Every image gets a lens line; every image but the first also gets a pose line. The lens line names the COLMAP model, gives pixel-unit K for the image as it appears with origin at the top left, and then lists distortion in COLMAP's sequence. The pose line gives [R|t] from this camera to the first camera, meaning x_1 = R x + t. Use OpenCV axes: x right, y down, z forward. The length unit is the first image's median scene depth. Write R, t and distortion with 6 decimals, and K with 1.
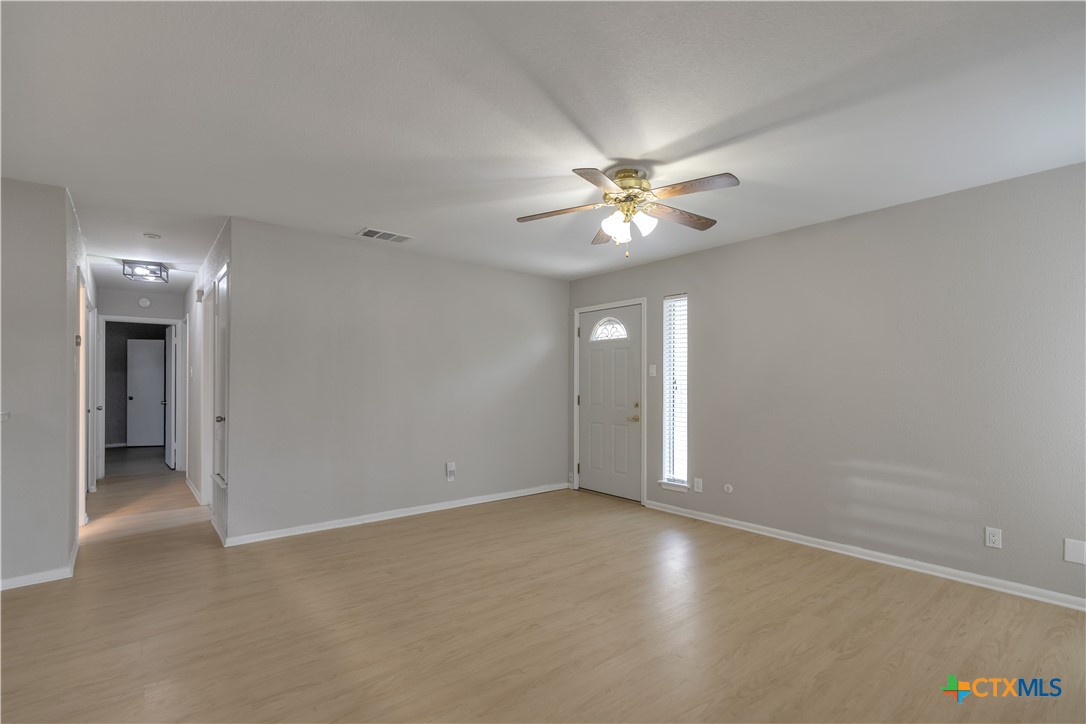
lens RADIAL K [[512.6, 0, 539.5], [0, 512.6, 377.8], [0, 0, 1]] dist [0.001472, 0.000207]
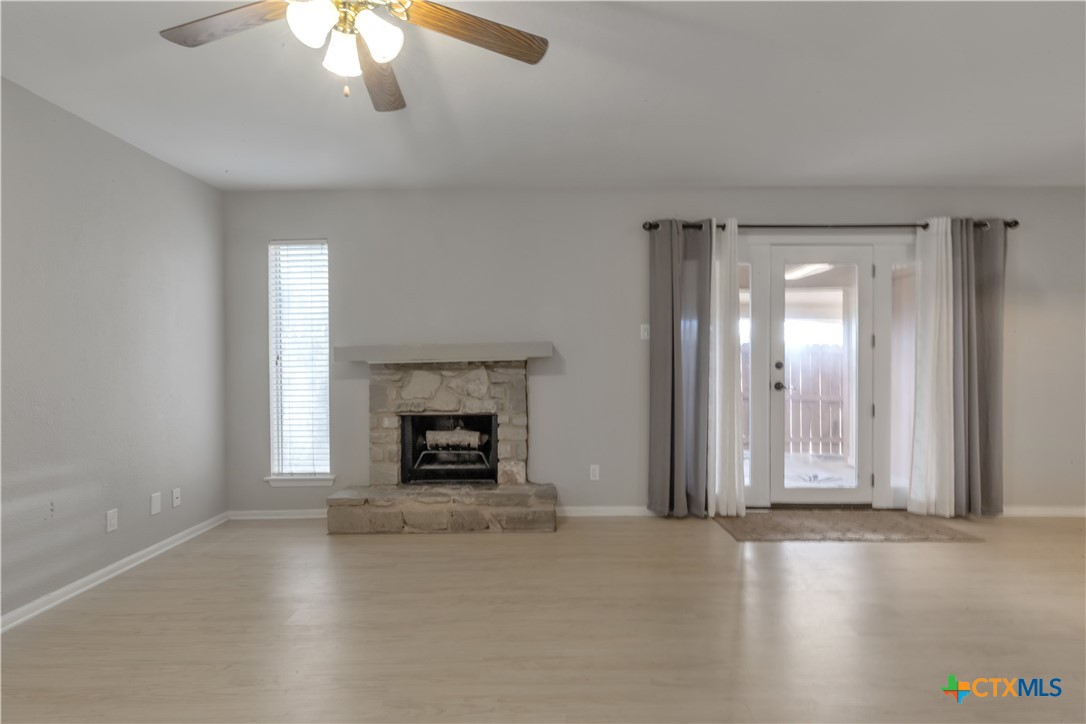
lens RADIAL K [[547.0, 0, 545.0], [0, 547.0, 367.7], [0, 0, 1]] dist [0.002383, -0.000110]
pose [[-0.787964, -0.000937, 0.615720, -0.210369], [0.000195, 0.999998, 0.001772, 0.026855], [-0.615721, 0.001516, -0.787963, 0.856332]]
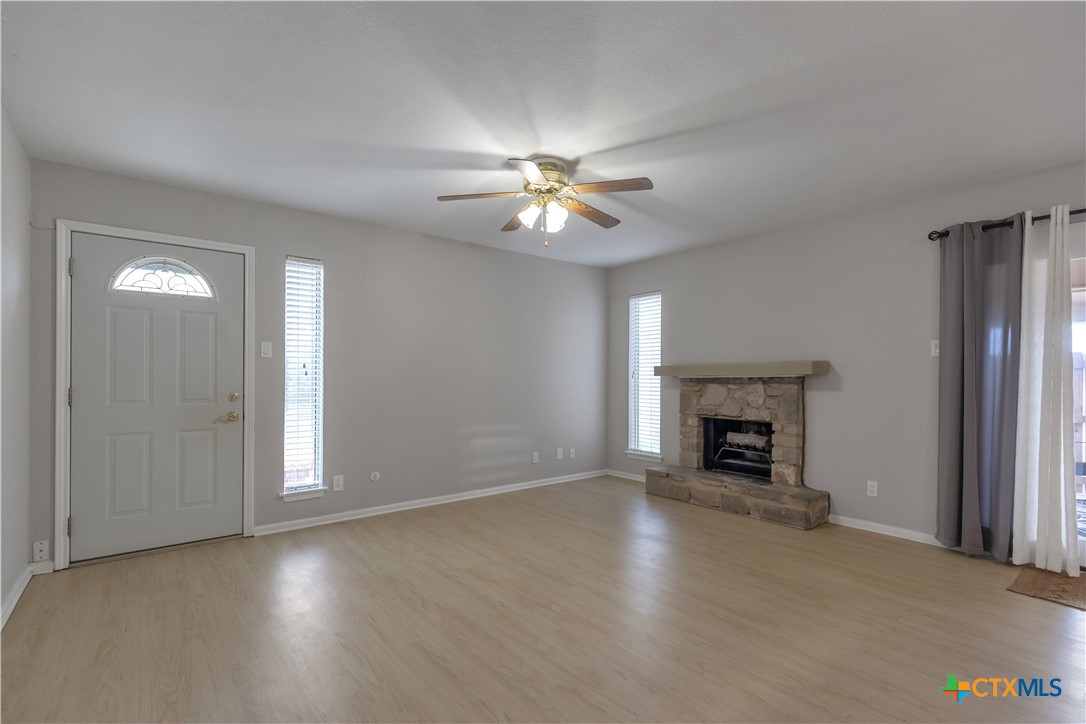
lens RADIAL K [[512.6, 0, 539.5], [0, 512.6, 377.8], [0, 0, 1]] dist [0.001472, 0.000207]
pose [[0.003017, -0.008629, 0.999958, -0.568427], [-0.013342, 0.999873, 0.008669, 0.016340], [-0.999906, -0.013368, 0.002901, 0.654822]]
